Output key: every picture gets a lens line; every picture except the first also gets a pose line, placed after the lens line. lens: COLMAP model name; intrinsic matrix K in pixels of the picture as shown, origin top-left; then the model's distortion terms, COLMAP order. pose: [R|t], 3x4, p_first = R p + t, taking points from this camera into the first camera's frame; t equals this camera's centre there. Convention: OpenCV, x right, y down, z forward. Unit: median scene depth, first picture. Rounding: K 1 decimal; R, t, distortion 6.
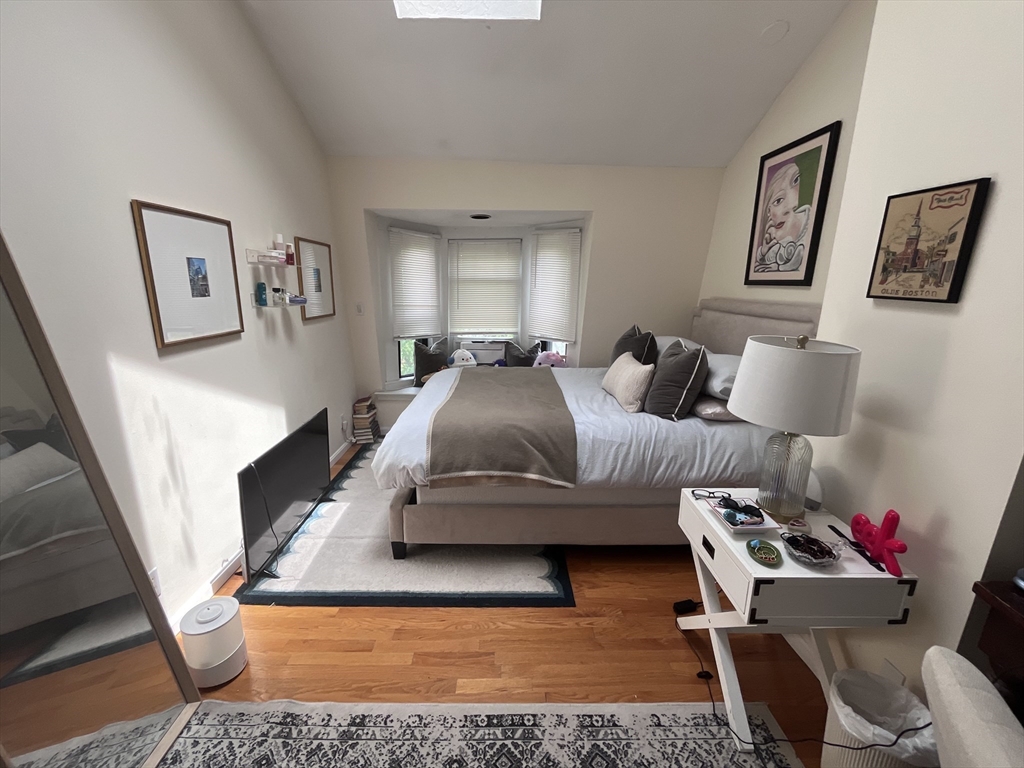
lens RADIAL K [[414.4, 0, 511.5], [0, 414.4, 383.5], [0, 0, 1]] dist [-0.002302, -0.000306]
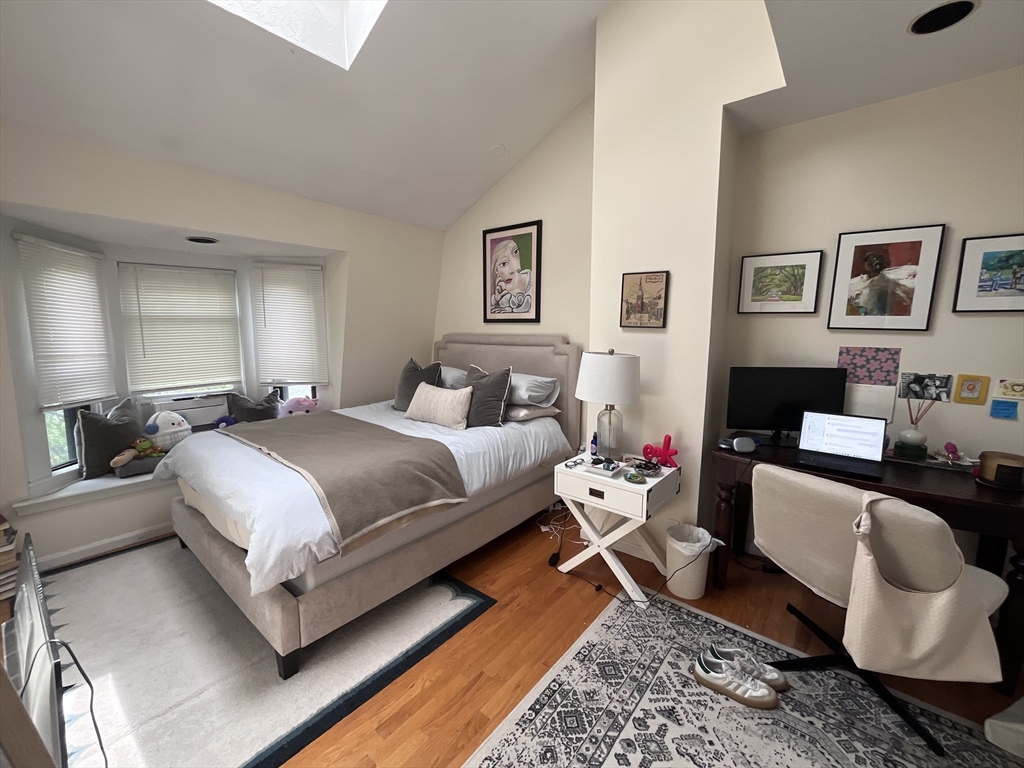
lens RADIAL K [[414.4, 0, 510.1], [0, 414.4, 384.2], [0, 0, 1]] dist [-0.002302, -0.000306]
pose [[0.648319, -0.111498, 0.753160, -0.471044], [0.183235, 0.982993, -0.012206, -0.016710], [-0.738991, 0.145918, 0.657724, 0.116405]]
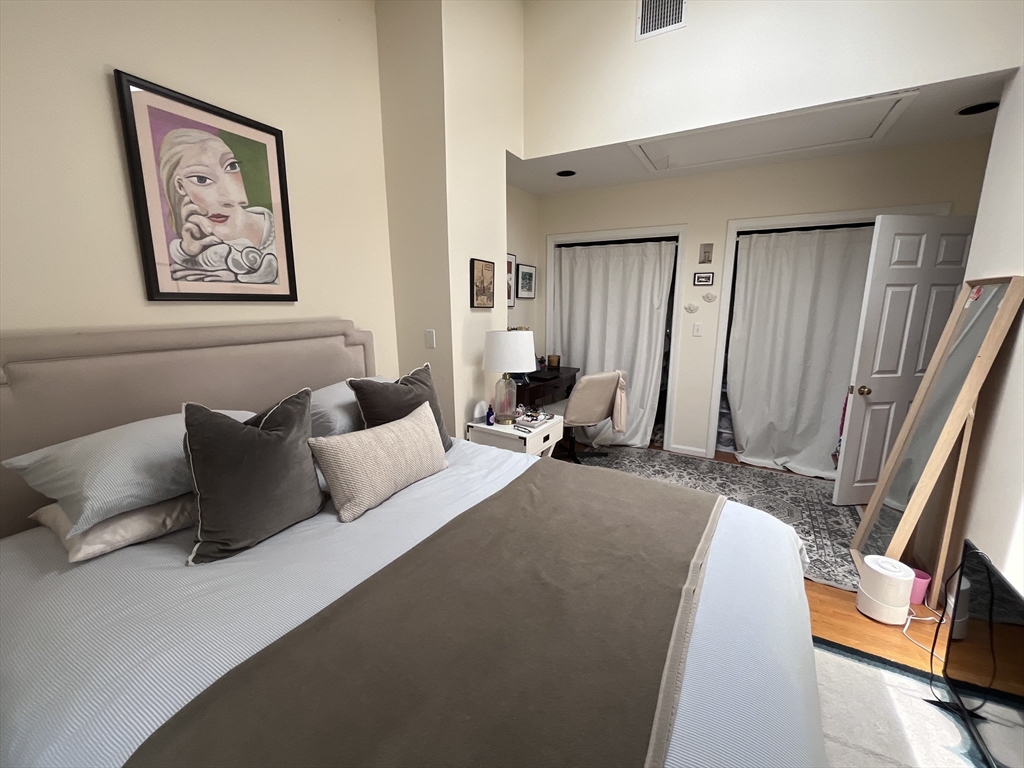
lens RADIAL K [[414.4, 0, 512.5], [0, 414.4, 381.3], [0, 0, 1]] dist [-0.002302, -0.000306]
pose [[-0.856200, -0.119683, 0.502591, -0.190819], [0.103177, 0.913592, 0.393325, -0.364844], [-0.506237, 0.388621, -0.769869, 1.450186]]
